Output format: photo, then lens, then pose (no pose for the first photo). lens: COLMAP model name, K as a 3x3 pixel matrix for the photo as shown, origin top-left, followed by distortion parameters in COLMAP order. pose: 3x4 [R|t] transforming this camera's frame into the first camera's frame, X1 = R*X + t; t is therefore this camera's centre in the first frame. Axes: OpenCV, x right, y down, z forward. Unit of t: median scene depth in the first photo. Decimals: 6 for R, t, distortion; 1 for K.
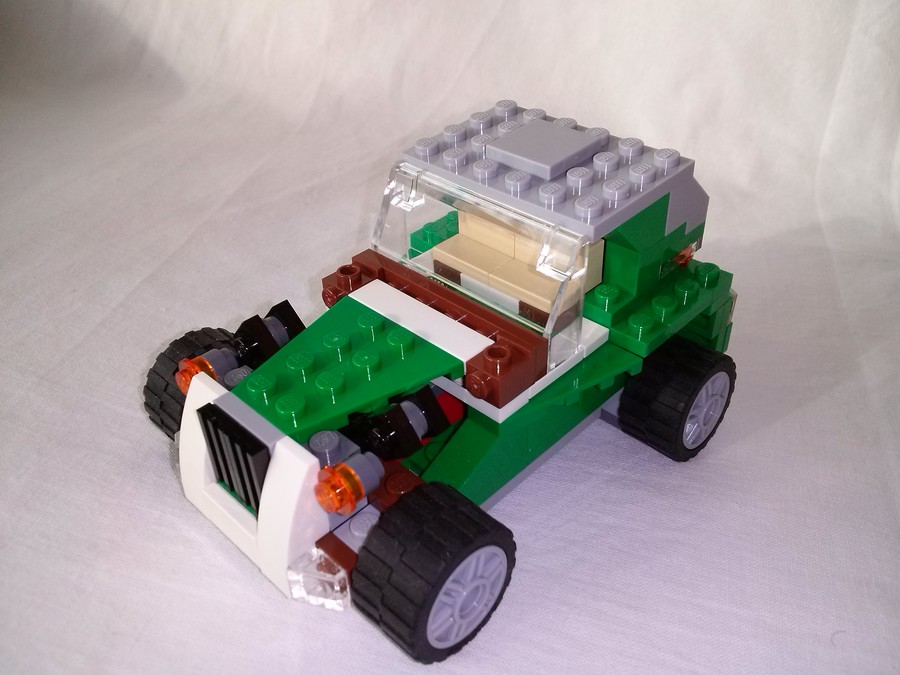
lens RADIAL K [[816.3, 0, 442.9], [0, 816.3, 329.4], [0, 0, 1]] dist [-0.030626, -0.094183]
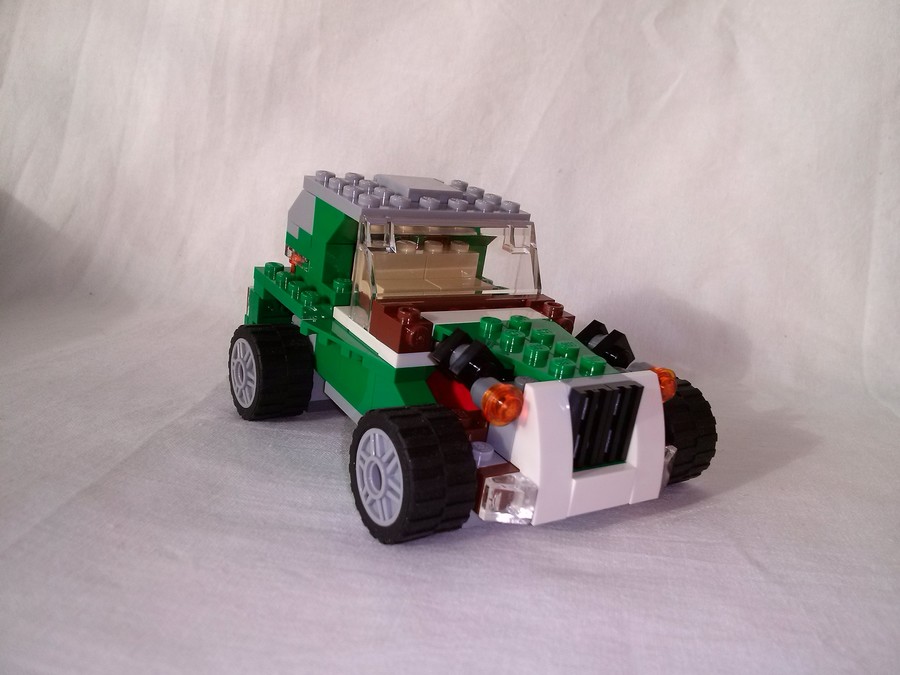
lens RADIAL K [[816.3, 0, 450.8], [0, 816.3, 336.3], [0, 0, 1]] dist [-0.030626, -0.094183]
pose [[0.993268, -0.022499, 0.113637, -0.095756], [0.059838, 0.939602, -0.336996, 0.048877], [-0.099191, 0.341527, 0.934623, 0.204771]]
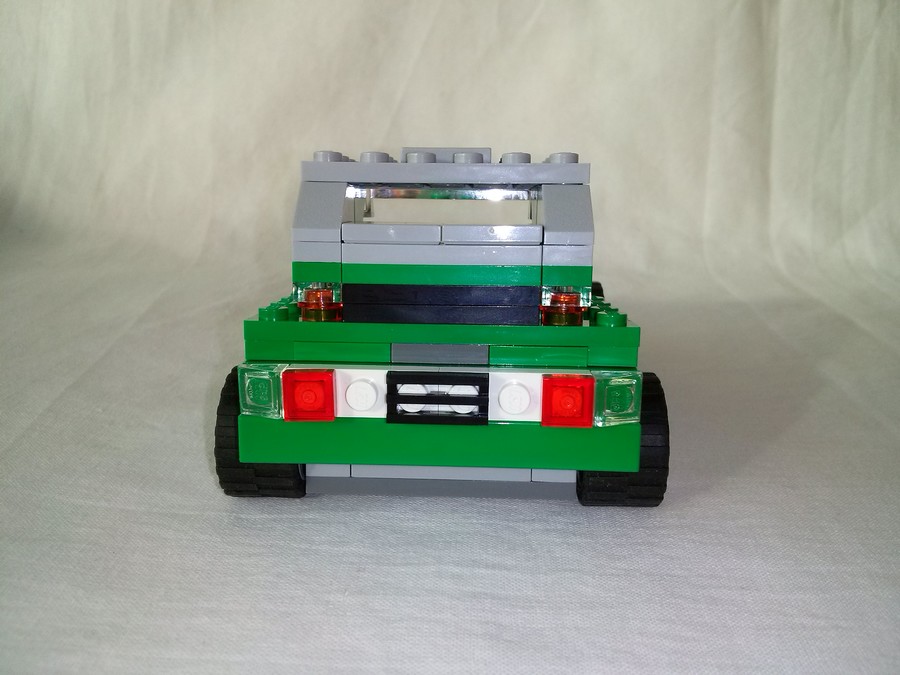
lens RADIAL K [[816.3, 0, 444.6], [0, 816.3, 341.1], [0, 0, 1]] dist [-0.030626, -0.094183]
pose [[0.971807, -0.109498, 0.208809, -0.111298], [0.155433, 0.963456, -0.218159, 0.104338], [-0.177290, 0.244464, 0.953313, 0.067044]]
